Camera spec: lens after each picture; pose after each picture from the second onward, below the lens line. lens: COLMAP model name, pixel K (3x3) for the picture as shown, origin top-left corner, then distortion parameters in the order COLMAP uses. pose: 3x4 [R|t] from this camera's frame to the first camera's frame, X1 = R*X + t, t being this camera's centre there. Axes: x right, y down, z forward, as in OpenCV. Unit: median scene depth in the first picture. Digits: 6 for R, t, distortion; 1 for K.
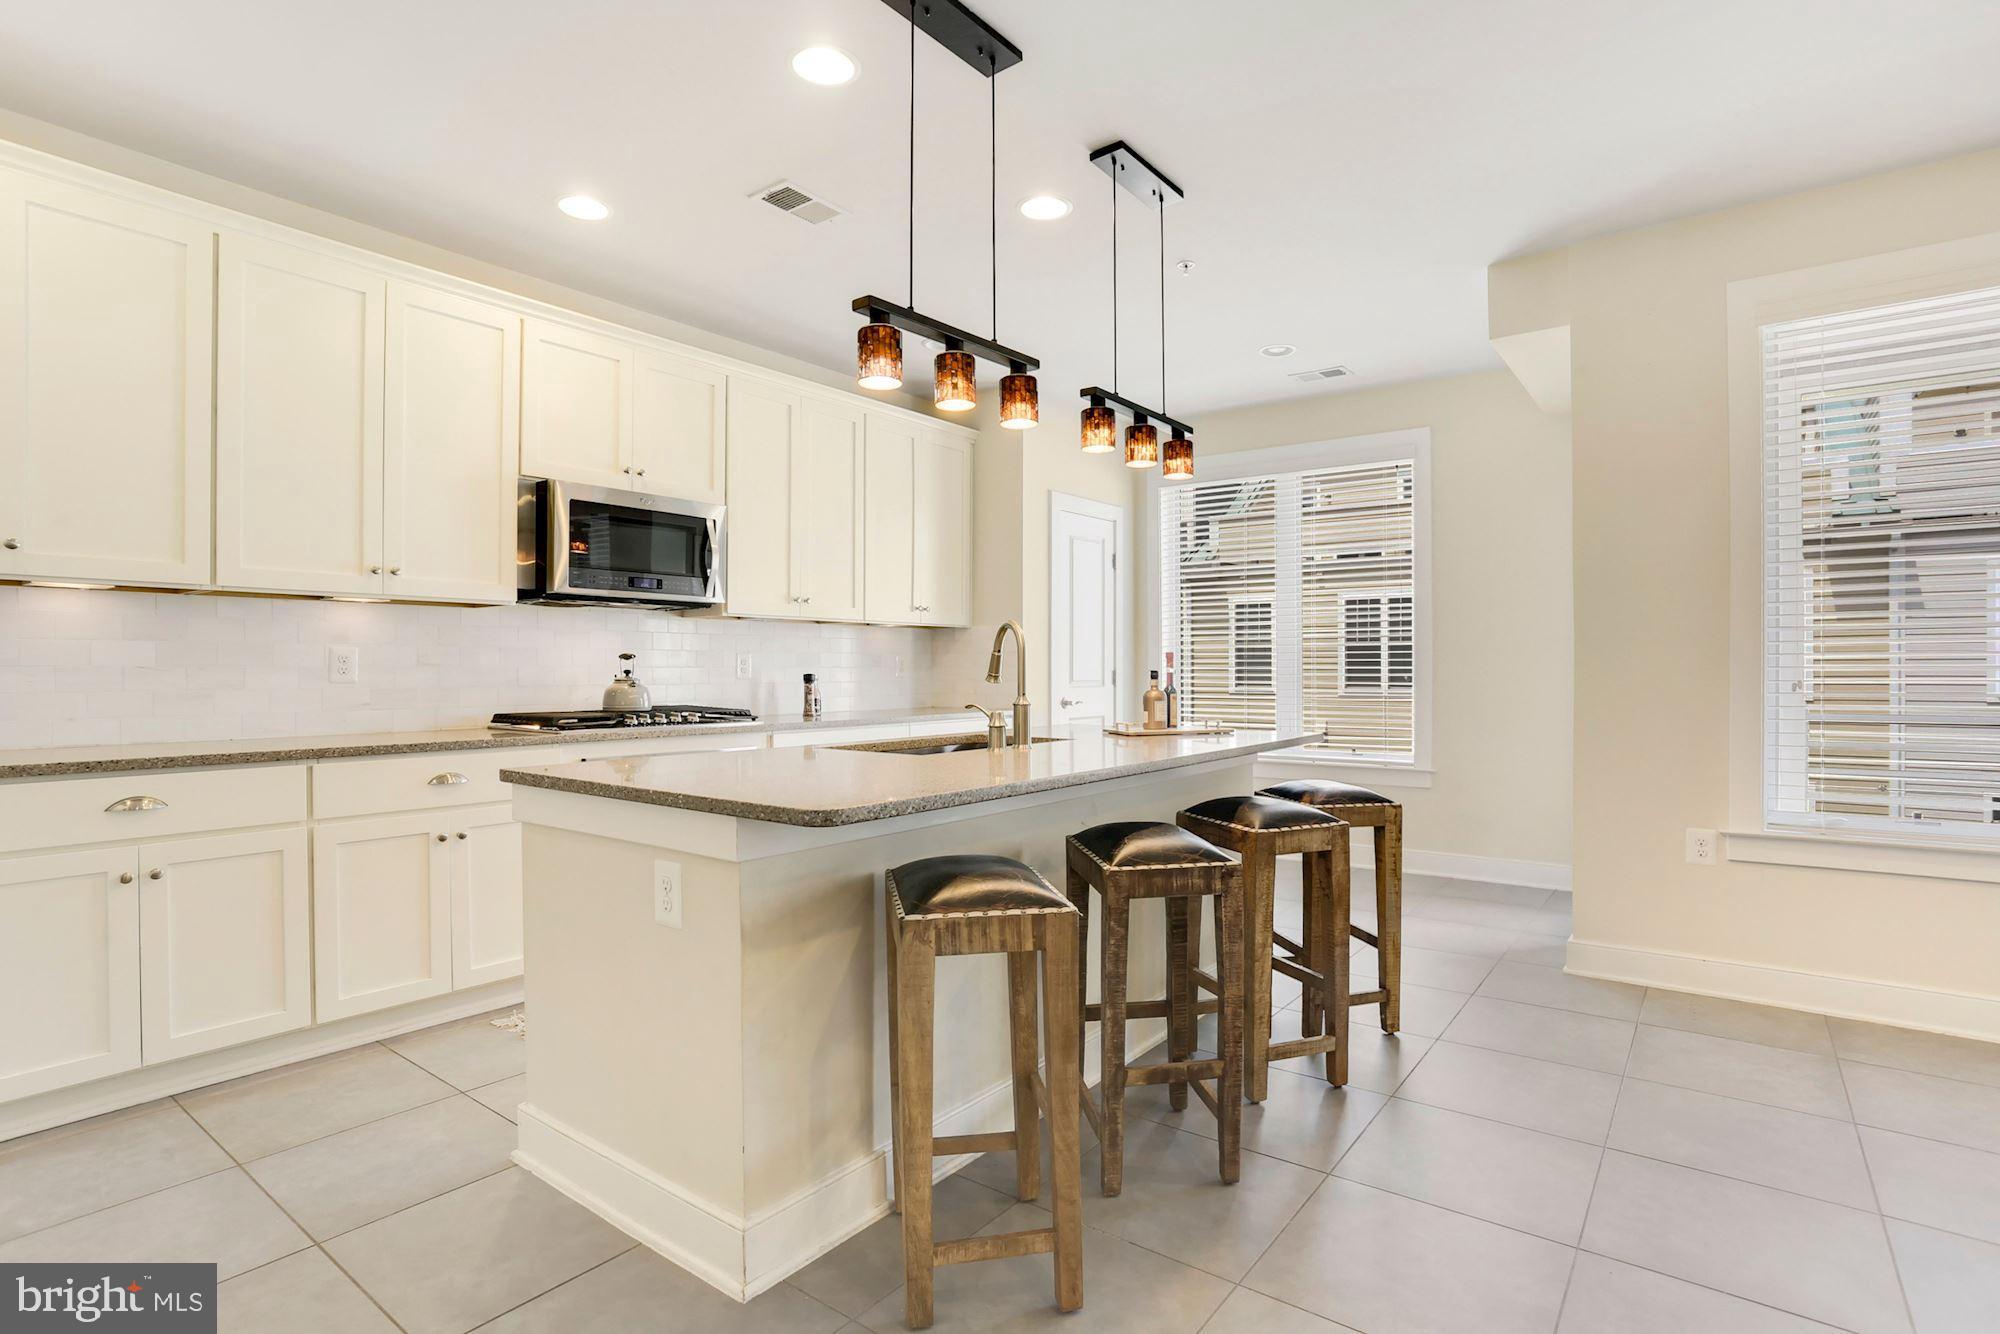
lens RADIAL K [[972.2, 0, 1004.6], [0, 972.2, 684.1], [0, 0, 1]] dist [-0.028835, 0.000673]
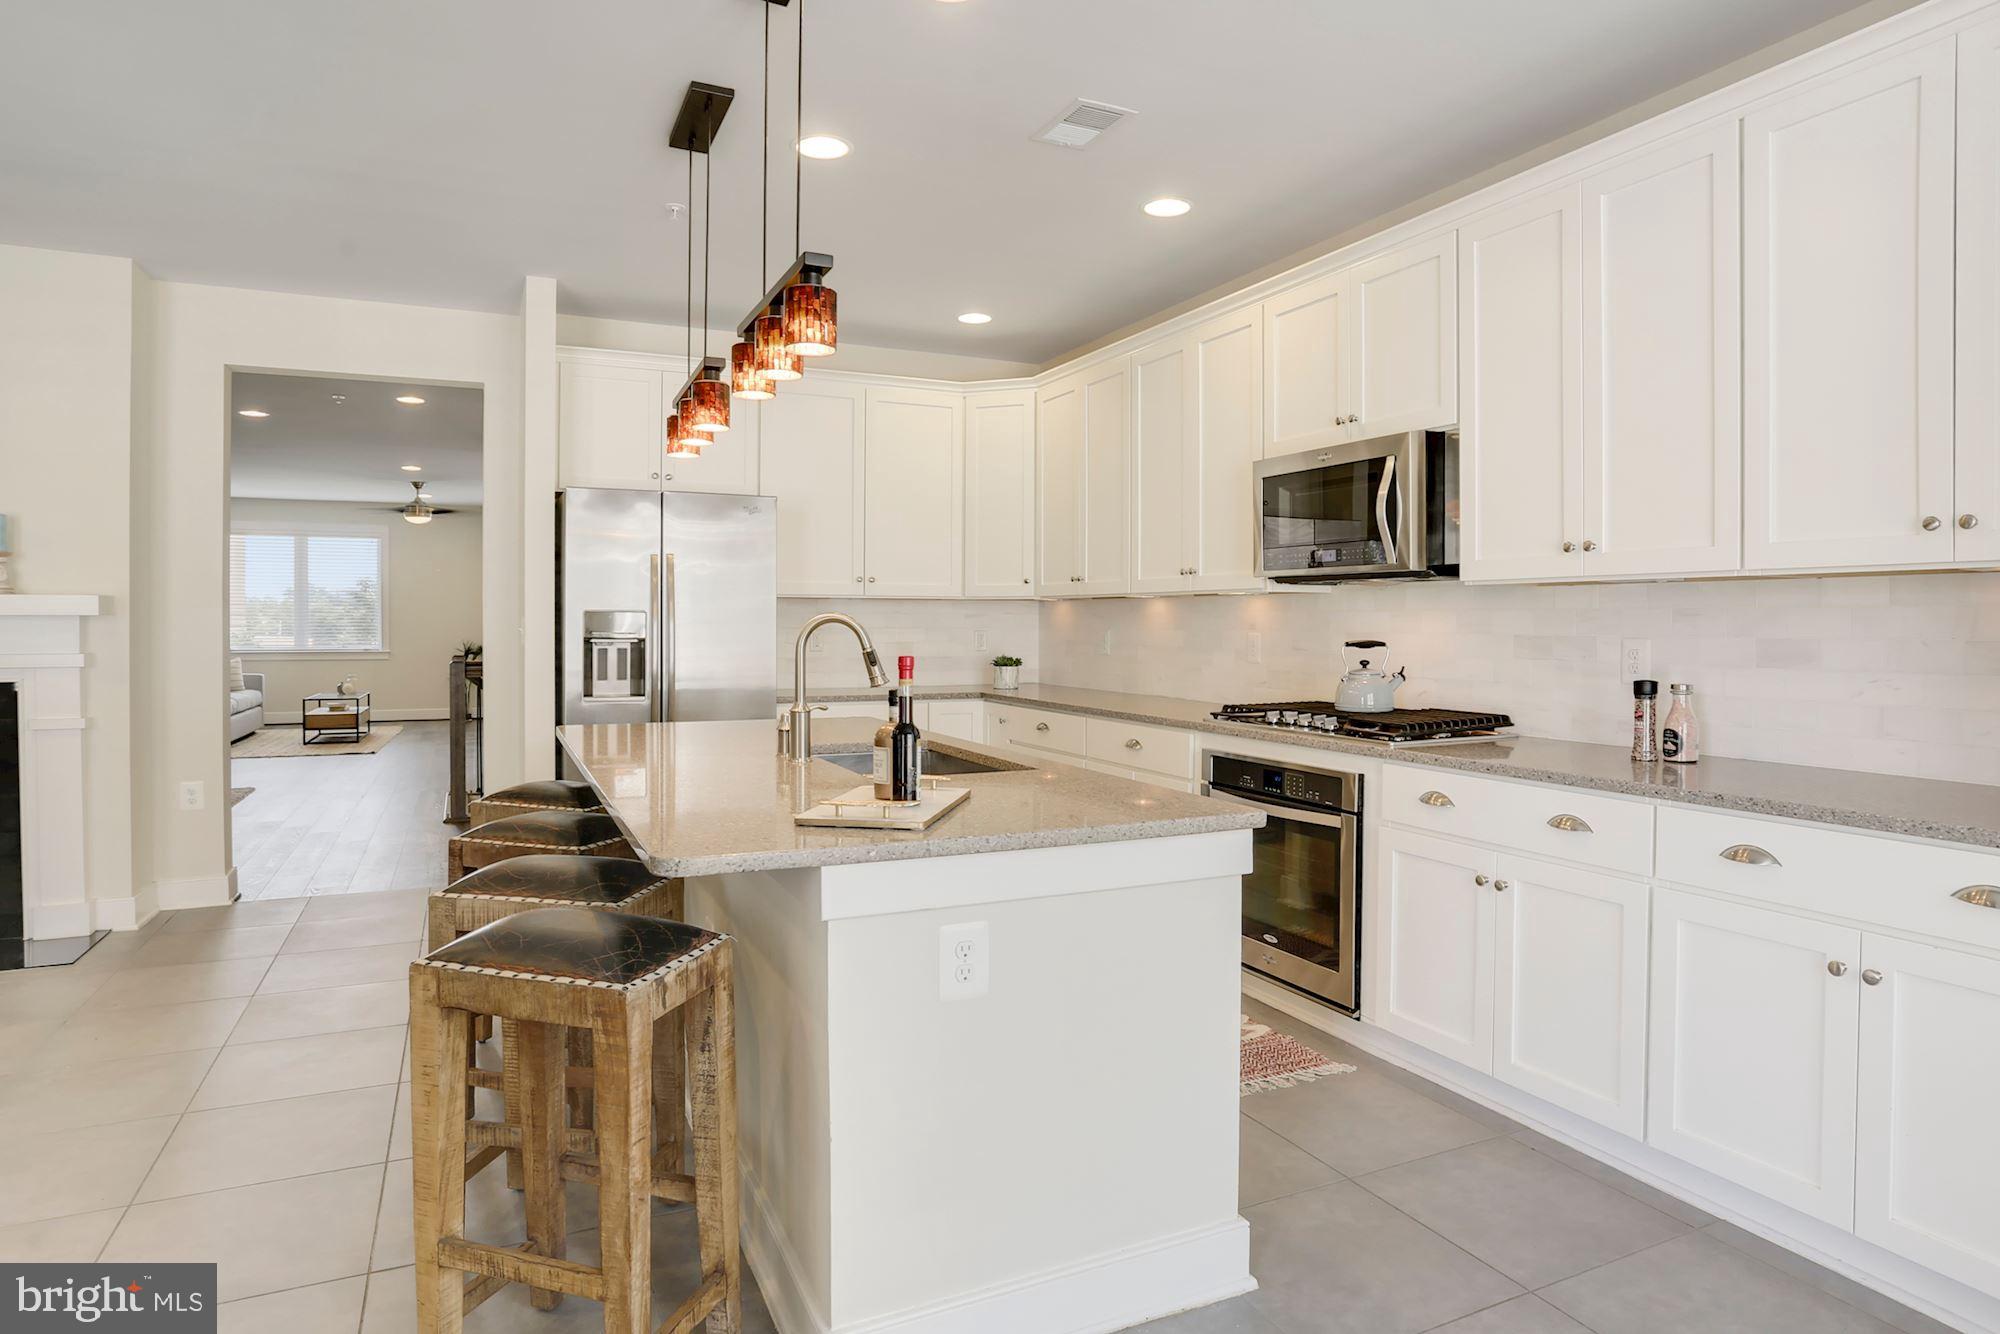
lens RADIAL K [[1176.0, 0, 1000.0], [0, 1176.0, 667.0], [0, 0, 1]] dist [-0.002130, 0.000178]
pose [[-0.478123, 0.035265, -0.877585, 0.658826], [-0.011558, 0.998854, 0.046435, -0.054866], [0.878217, 0.032344, -0.477168, 1.271110]]
